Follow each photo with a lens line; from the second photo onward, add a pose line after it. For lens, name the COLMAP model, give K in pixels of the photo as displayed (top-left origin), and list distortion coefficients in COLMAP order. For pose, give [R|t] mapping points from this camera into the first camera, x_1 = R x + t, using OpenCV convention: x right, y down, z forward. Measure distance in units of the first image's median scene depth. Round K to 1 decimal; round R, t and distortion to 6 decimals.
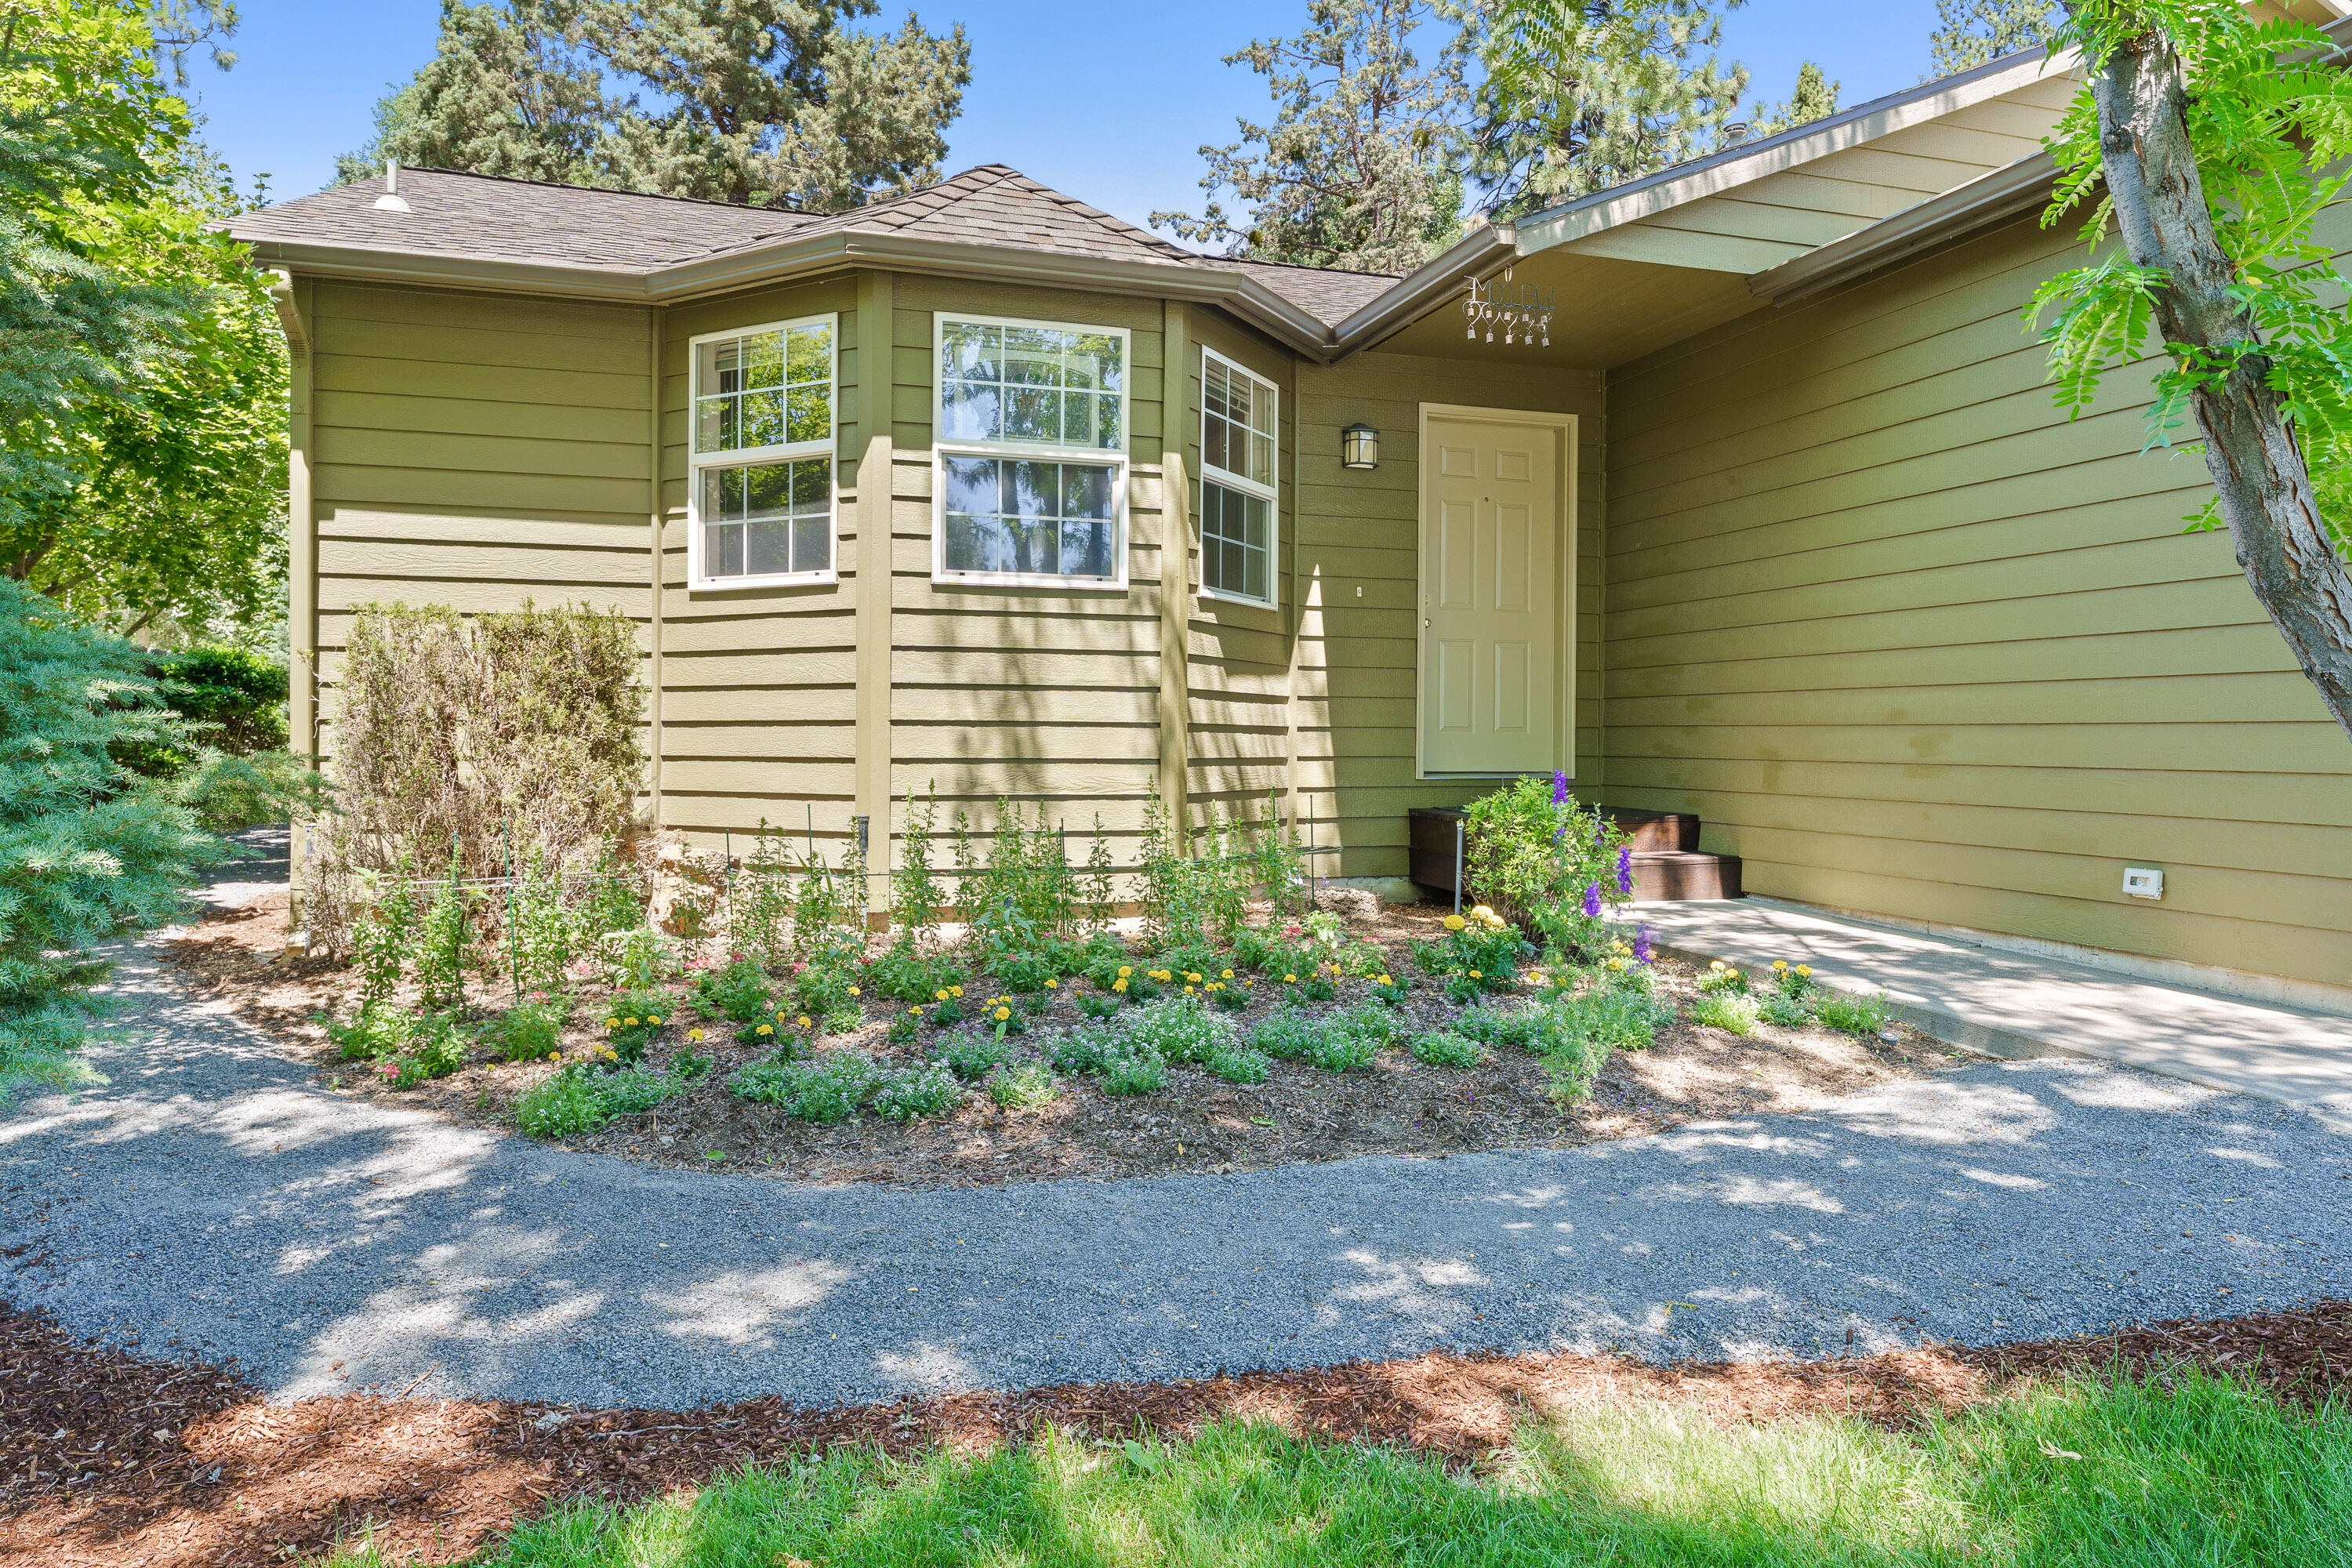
lens RADIAL K [[1454.3, 0, 1109.5], [0, 1454.3, 724.9], [0, 0, 1]] dist [0.019640, 0.000395]
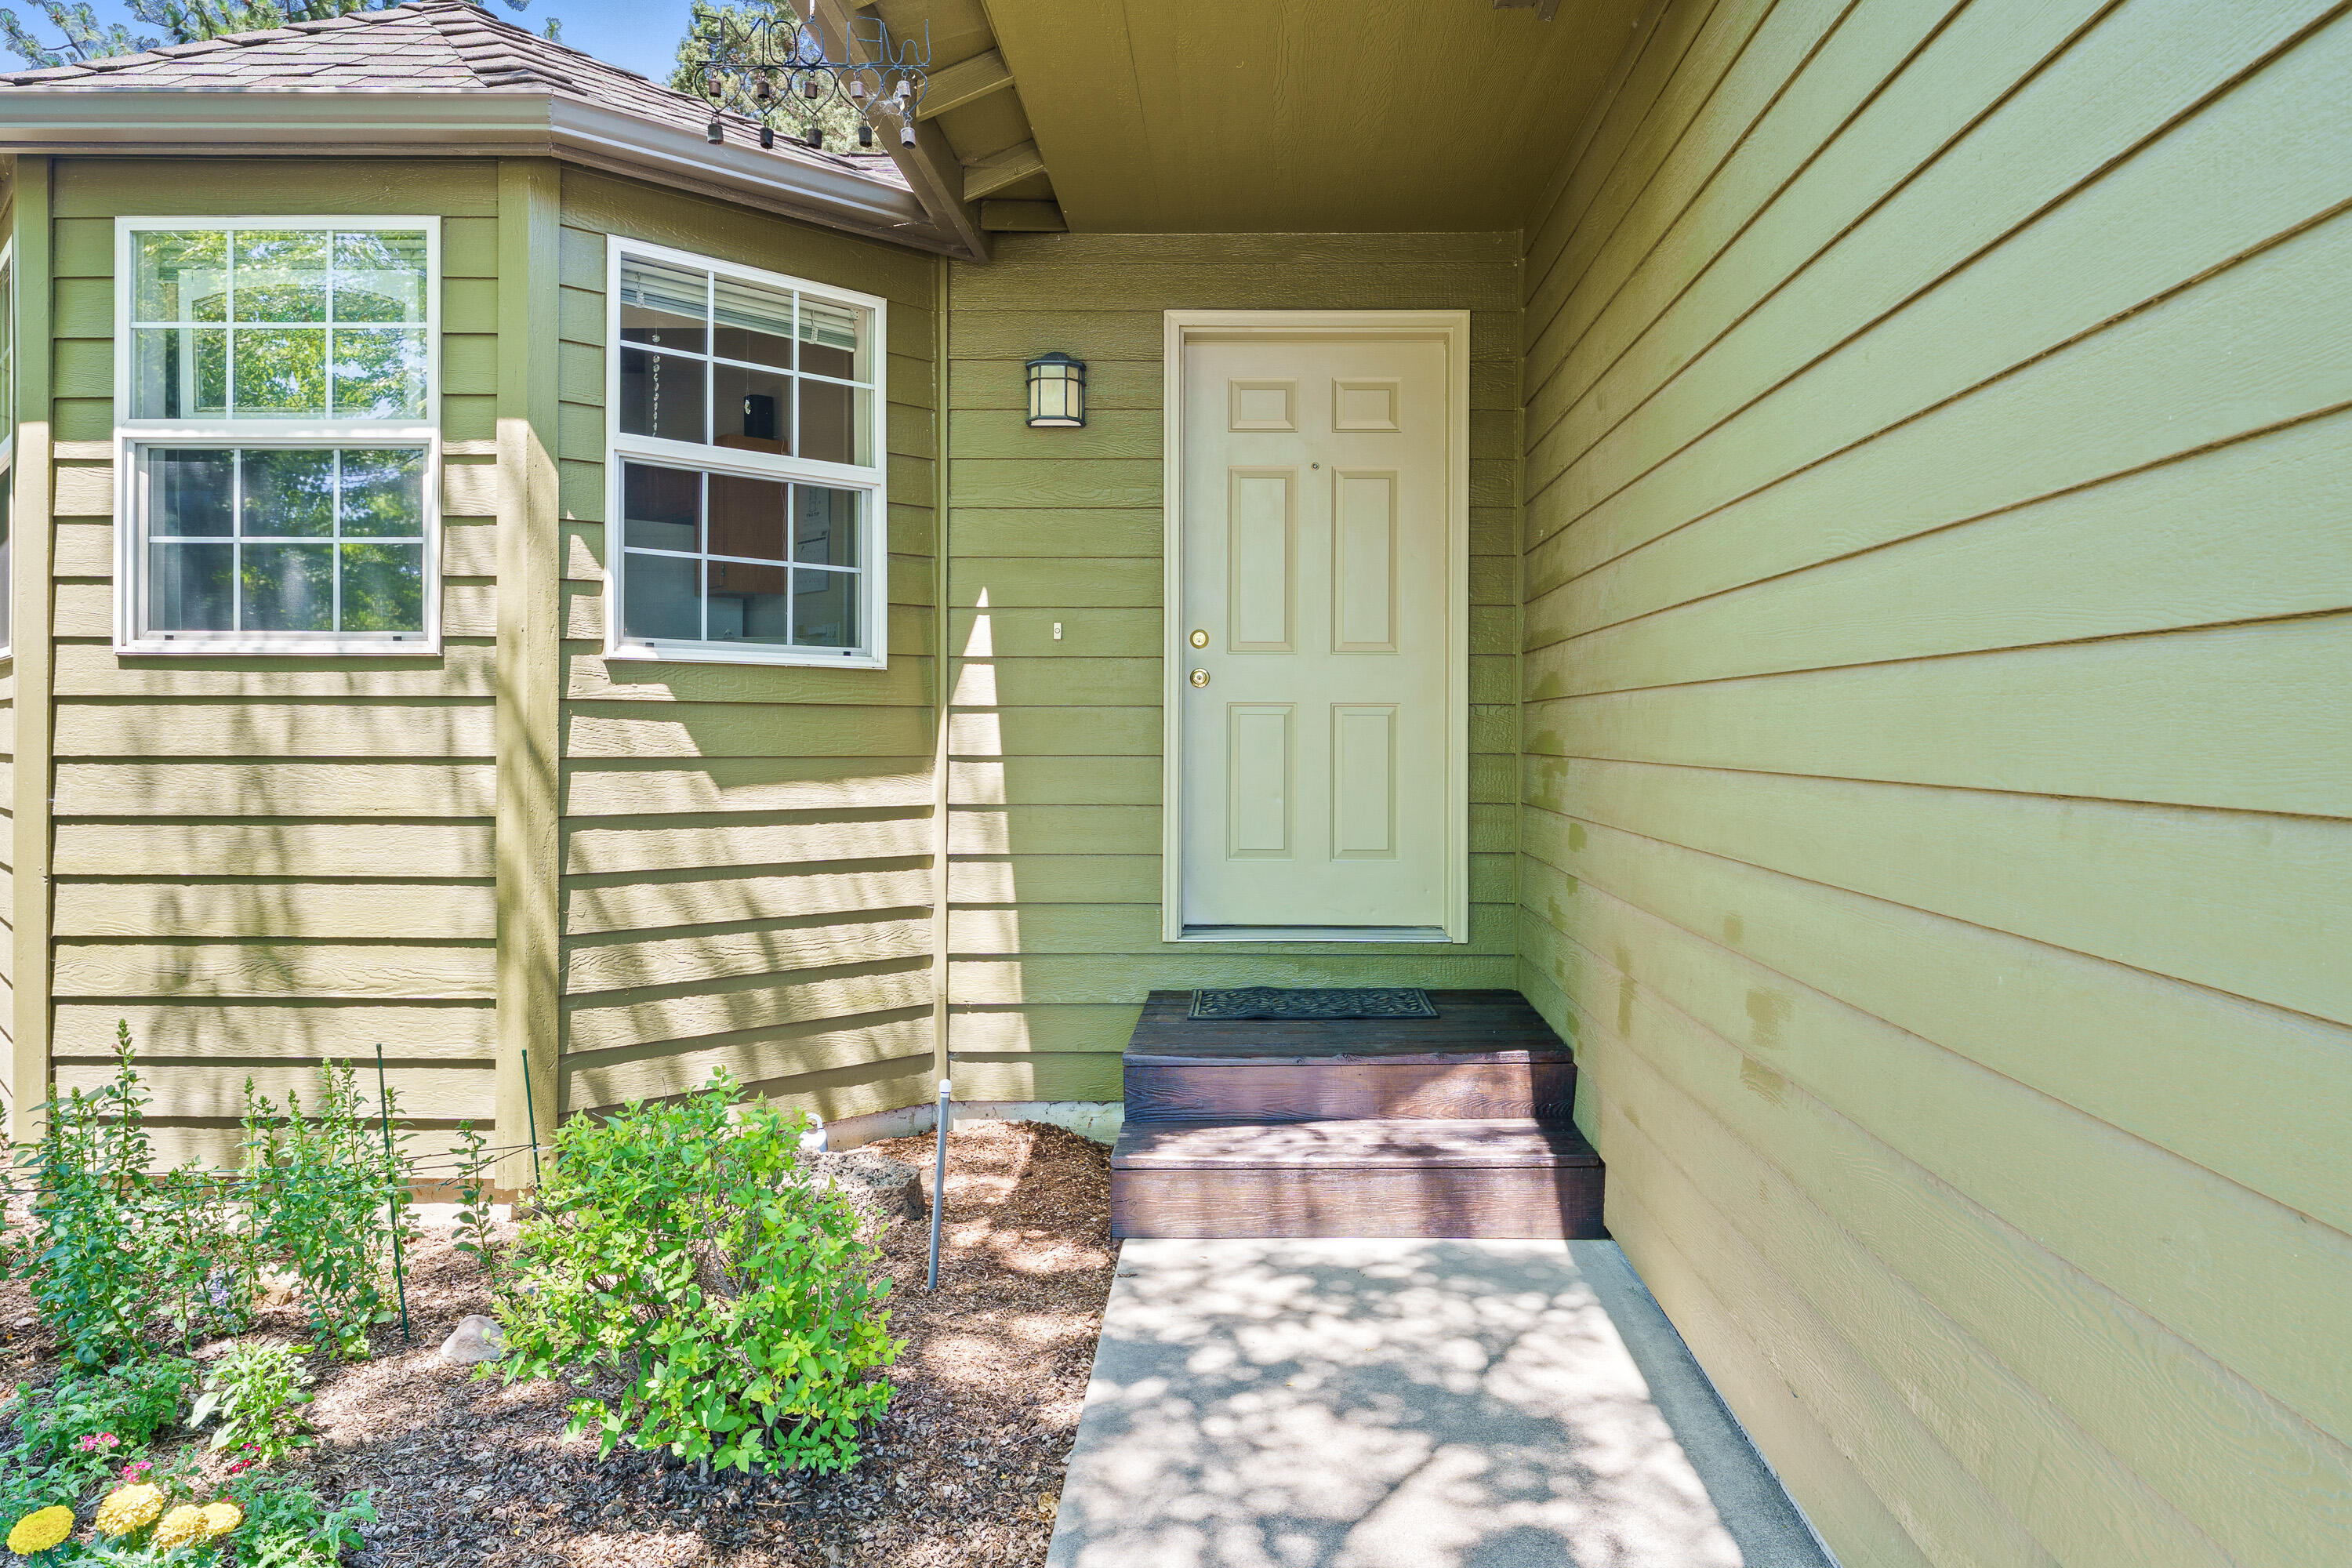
lens RADIAL K [[1488.8, 0, 1188.3], [0, 1488.8, 722.0], [0, 0, 1]] dist [0.007645, 0.000507]
pose [[0.955321, -0.006837, -0.295490, 0.481957], [0.006367, 0.999976, -0.002555, -0.061386], [0.295501, 0.000560, 0.955342, 0.505619]]
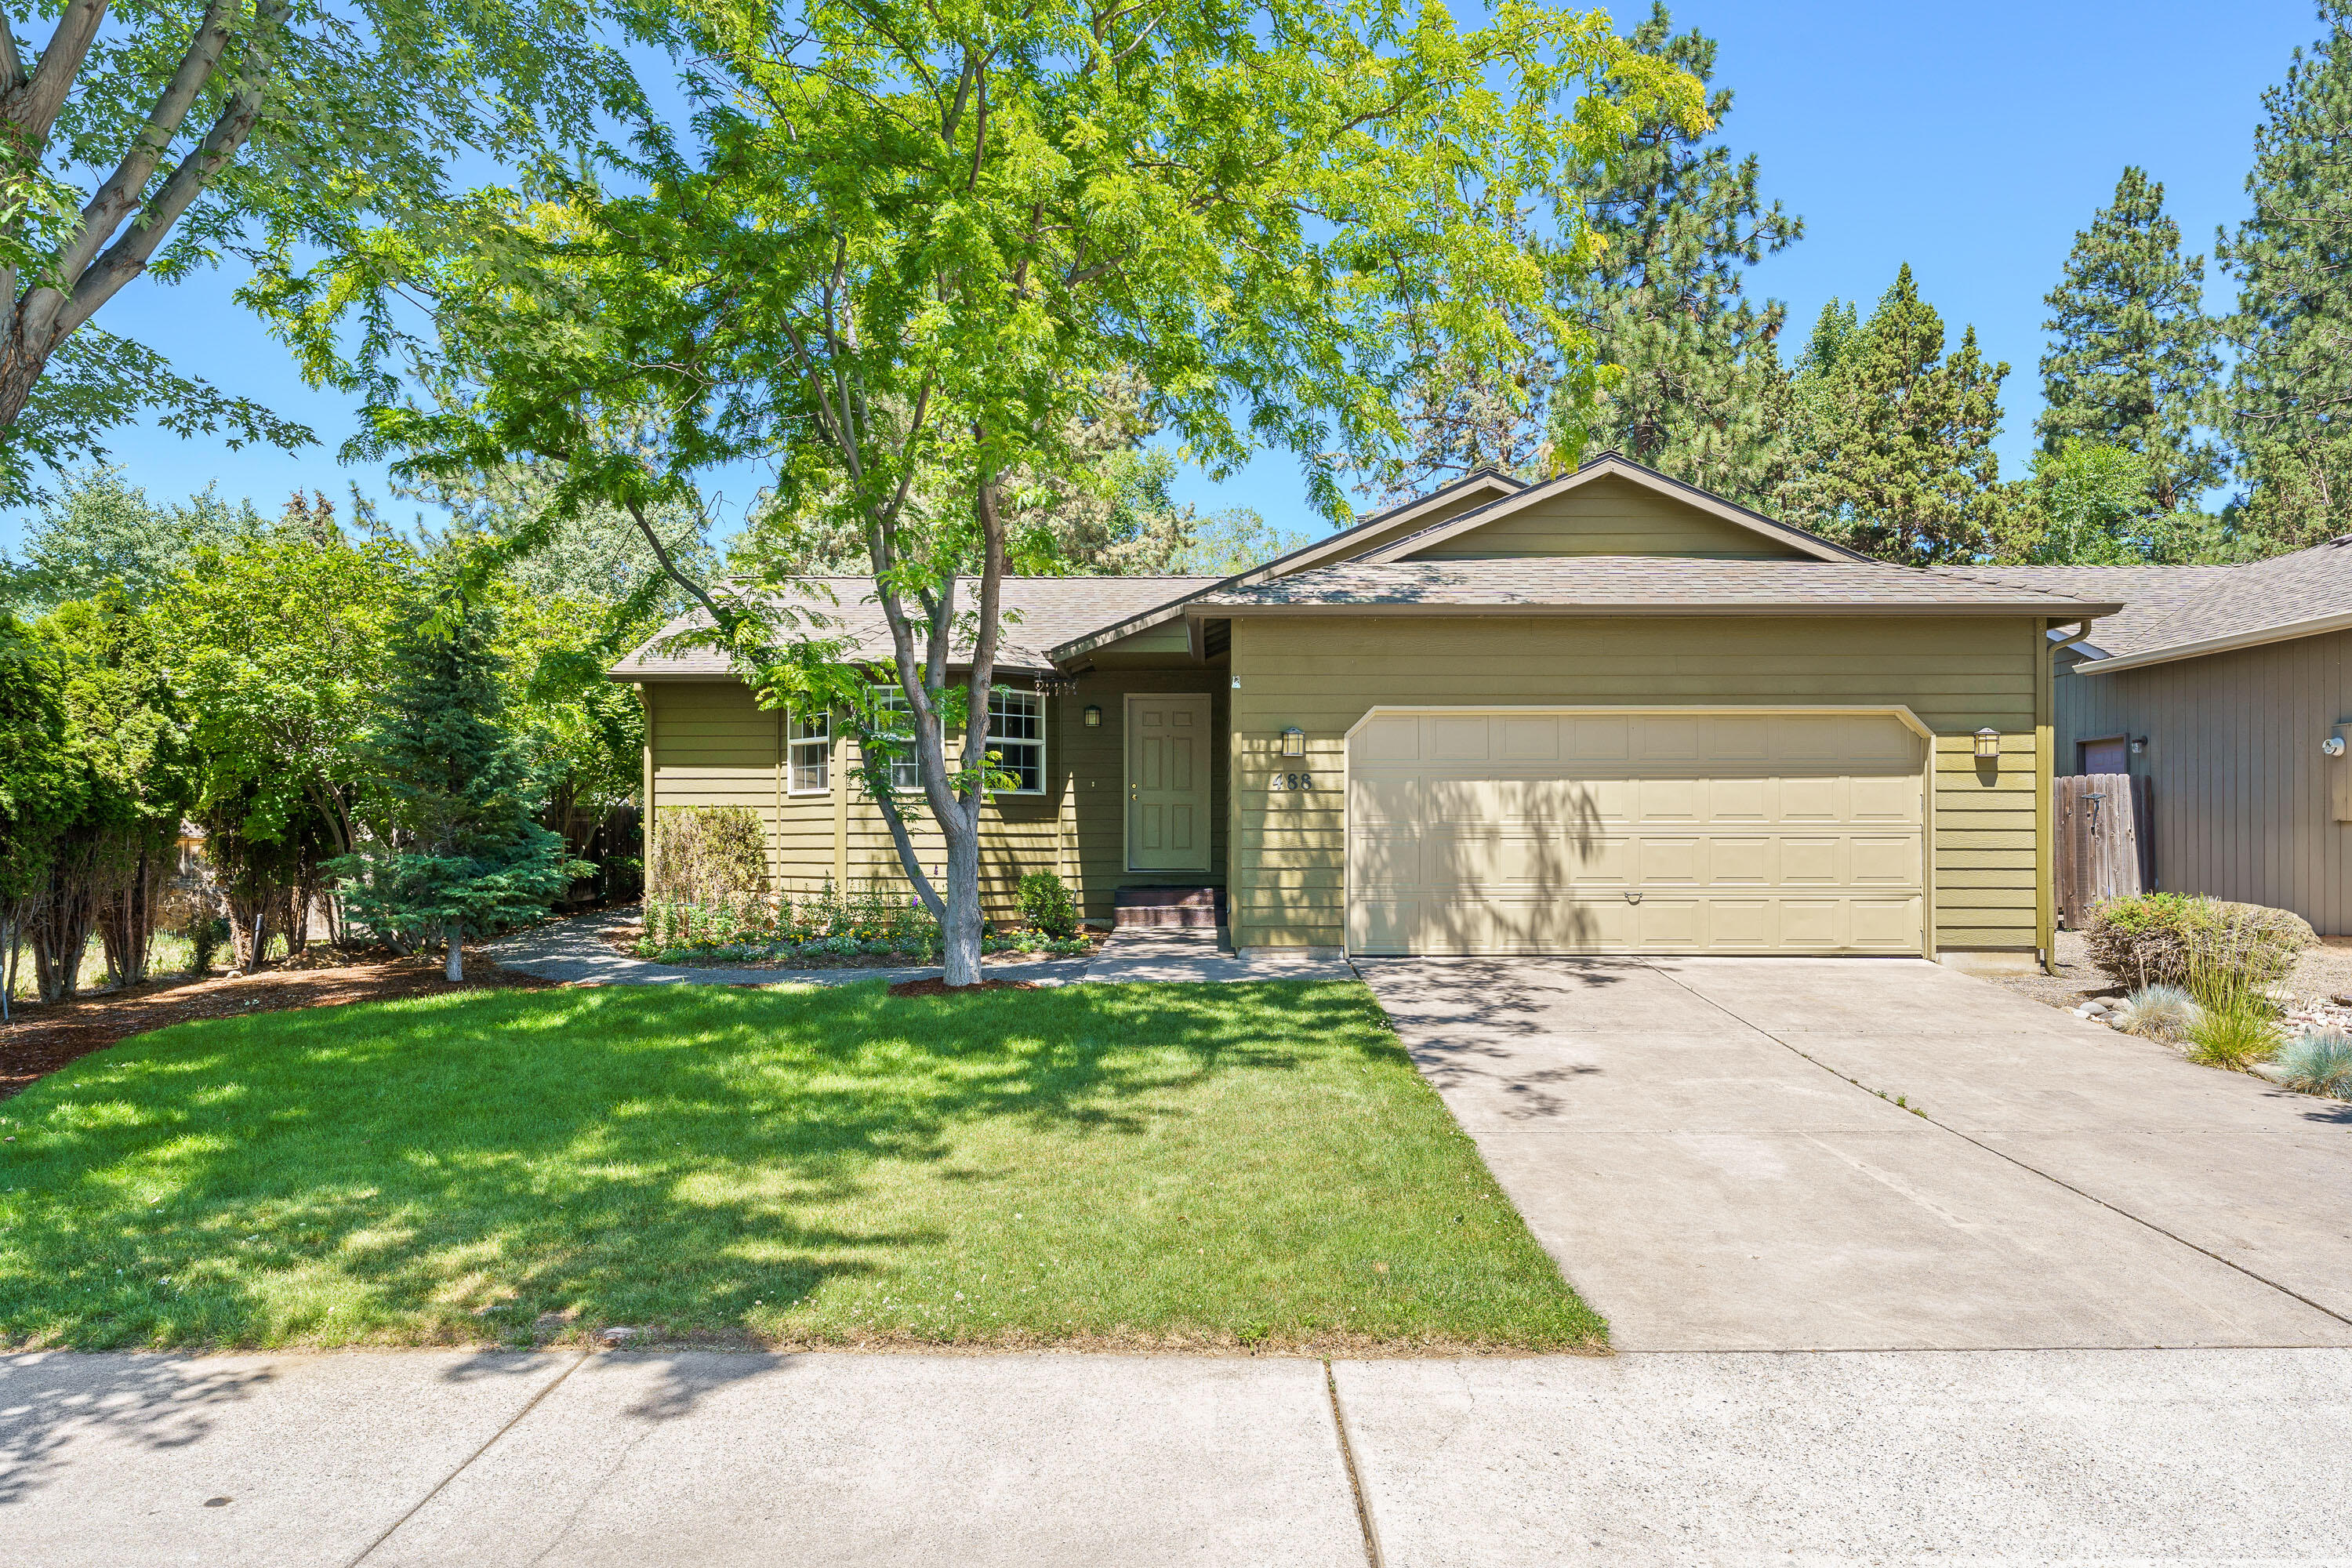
lens RADIAL K [[1525.7, 0, 1176.0], [0, 1525.7, 784.0], [0, 0, 1]] dist [-0.002018, 0.000620]
pose [[0.962500, -0.015737, -0.270825, 1.068124], [0.007475, 0.999475, -0.031511, -0.024195], [0.271179, 0.028305, 0.962113, -1.337868]]
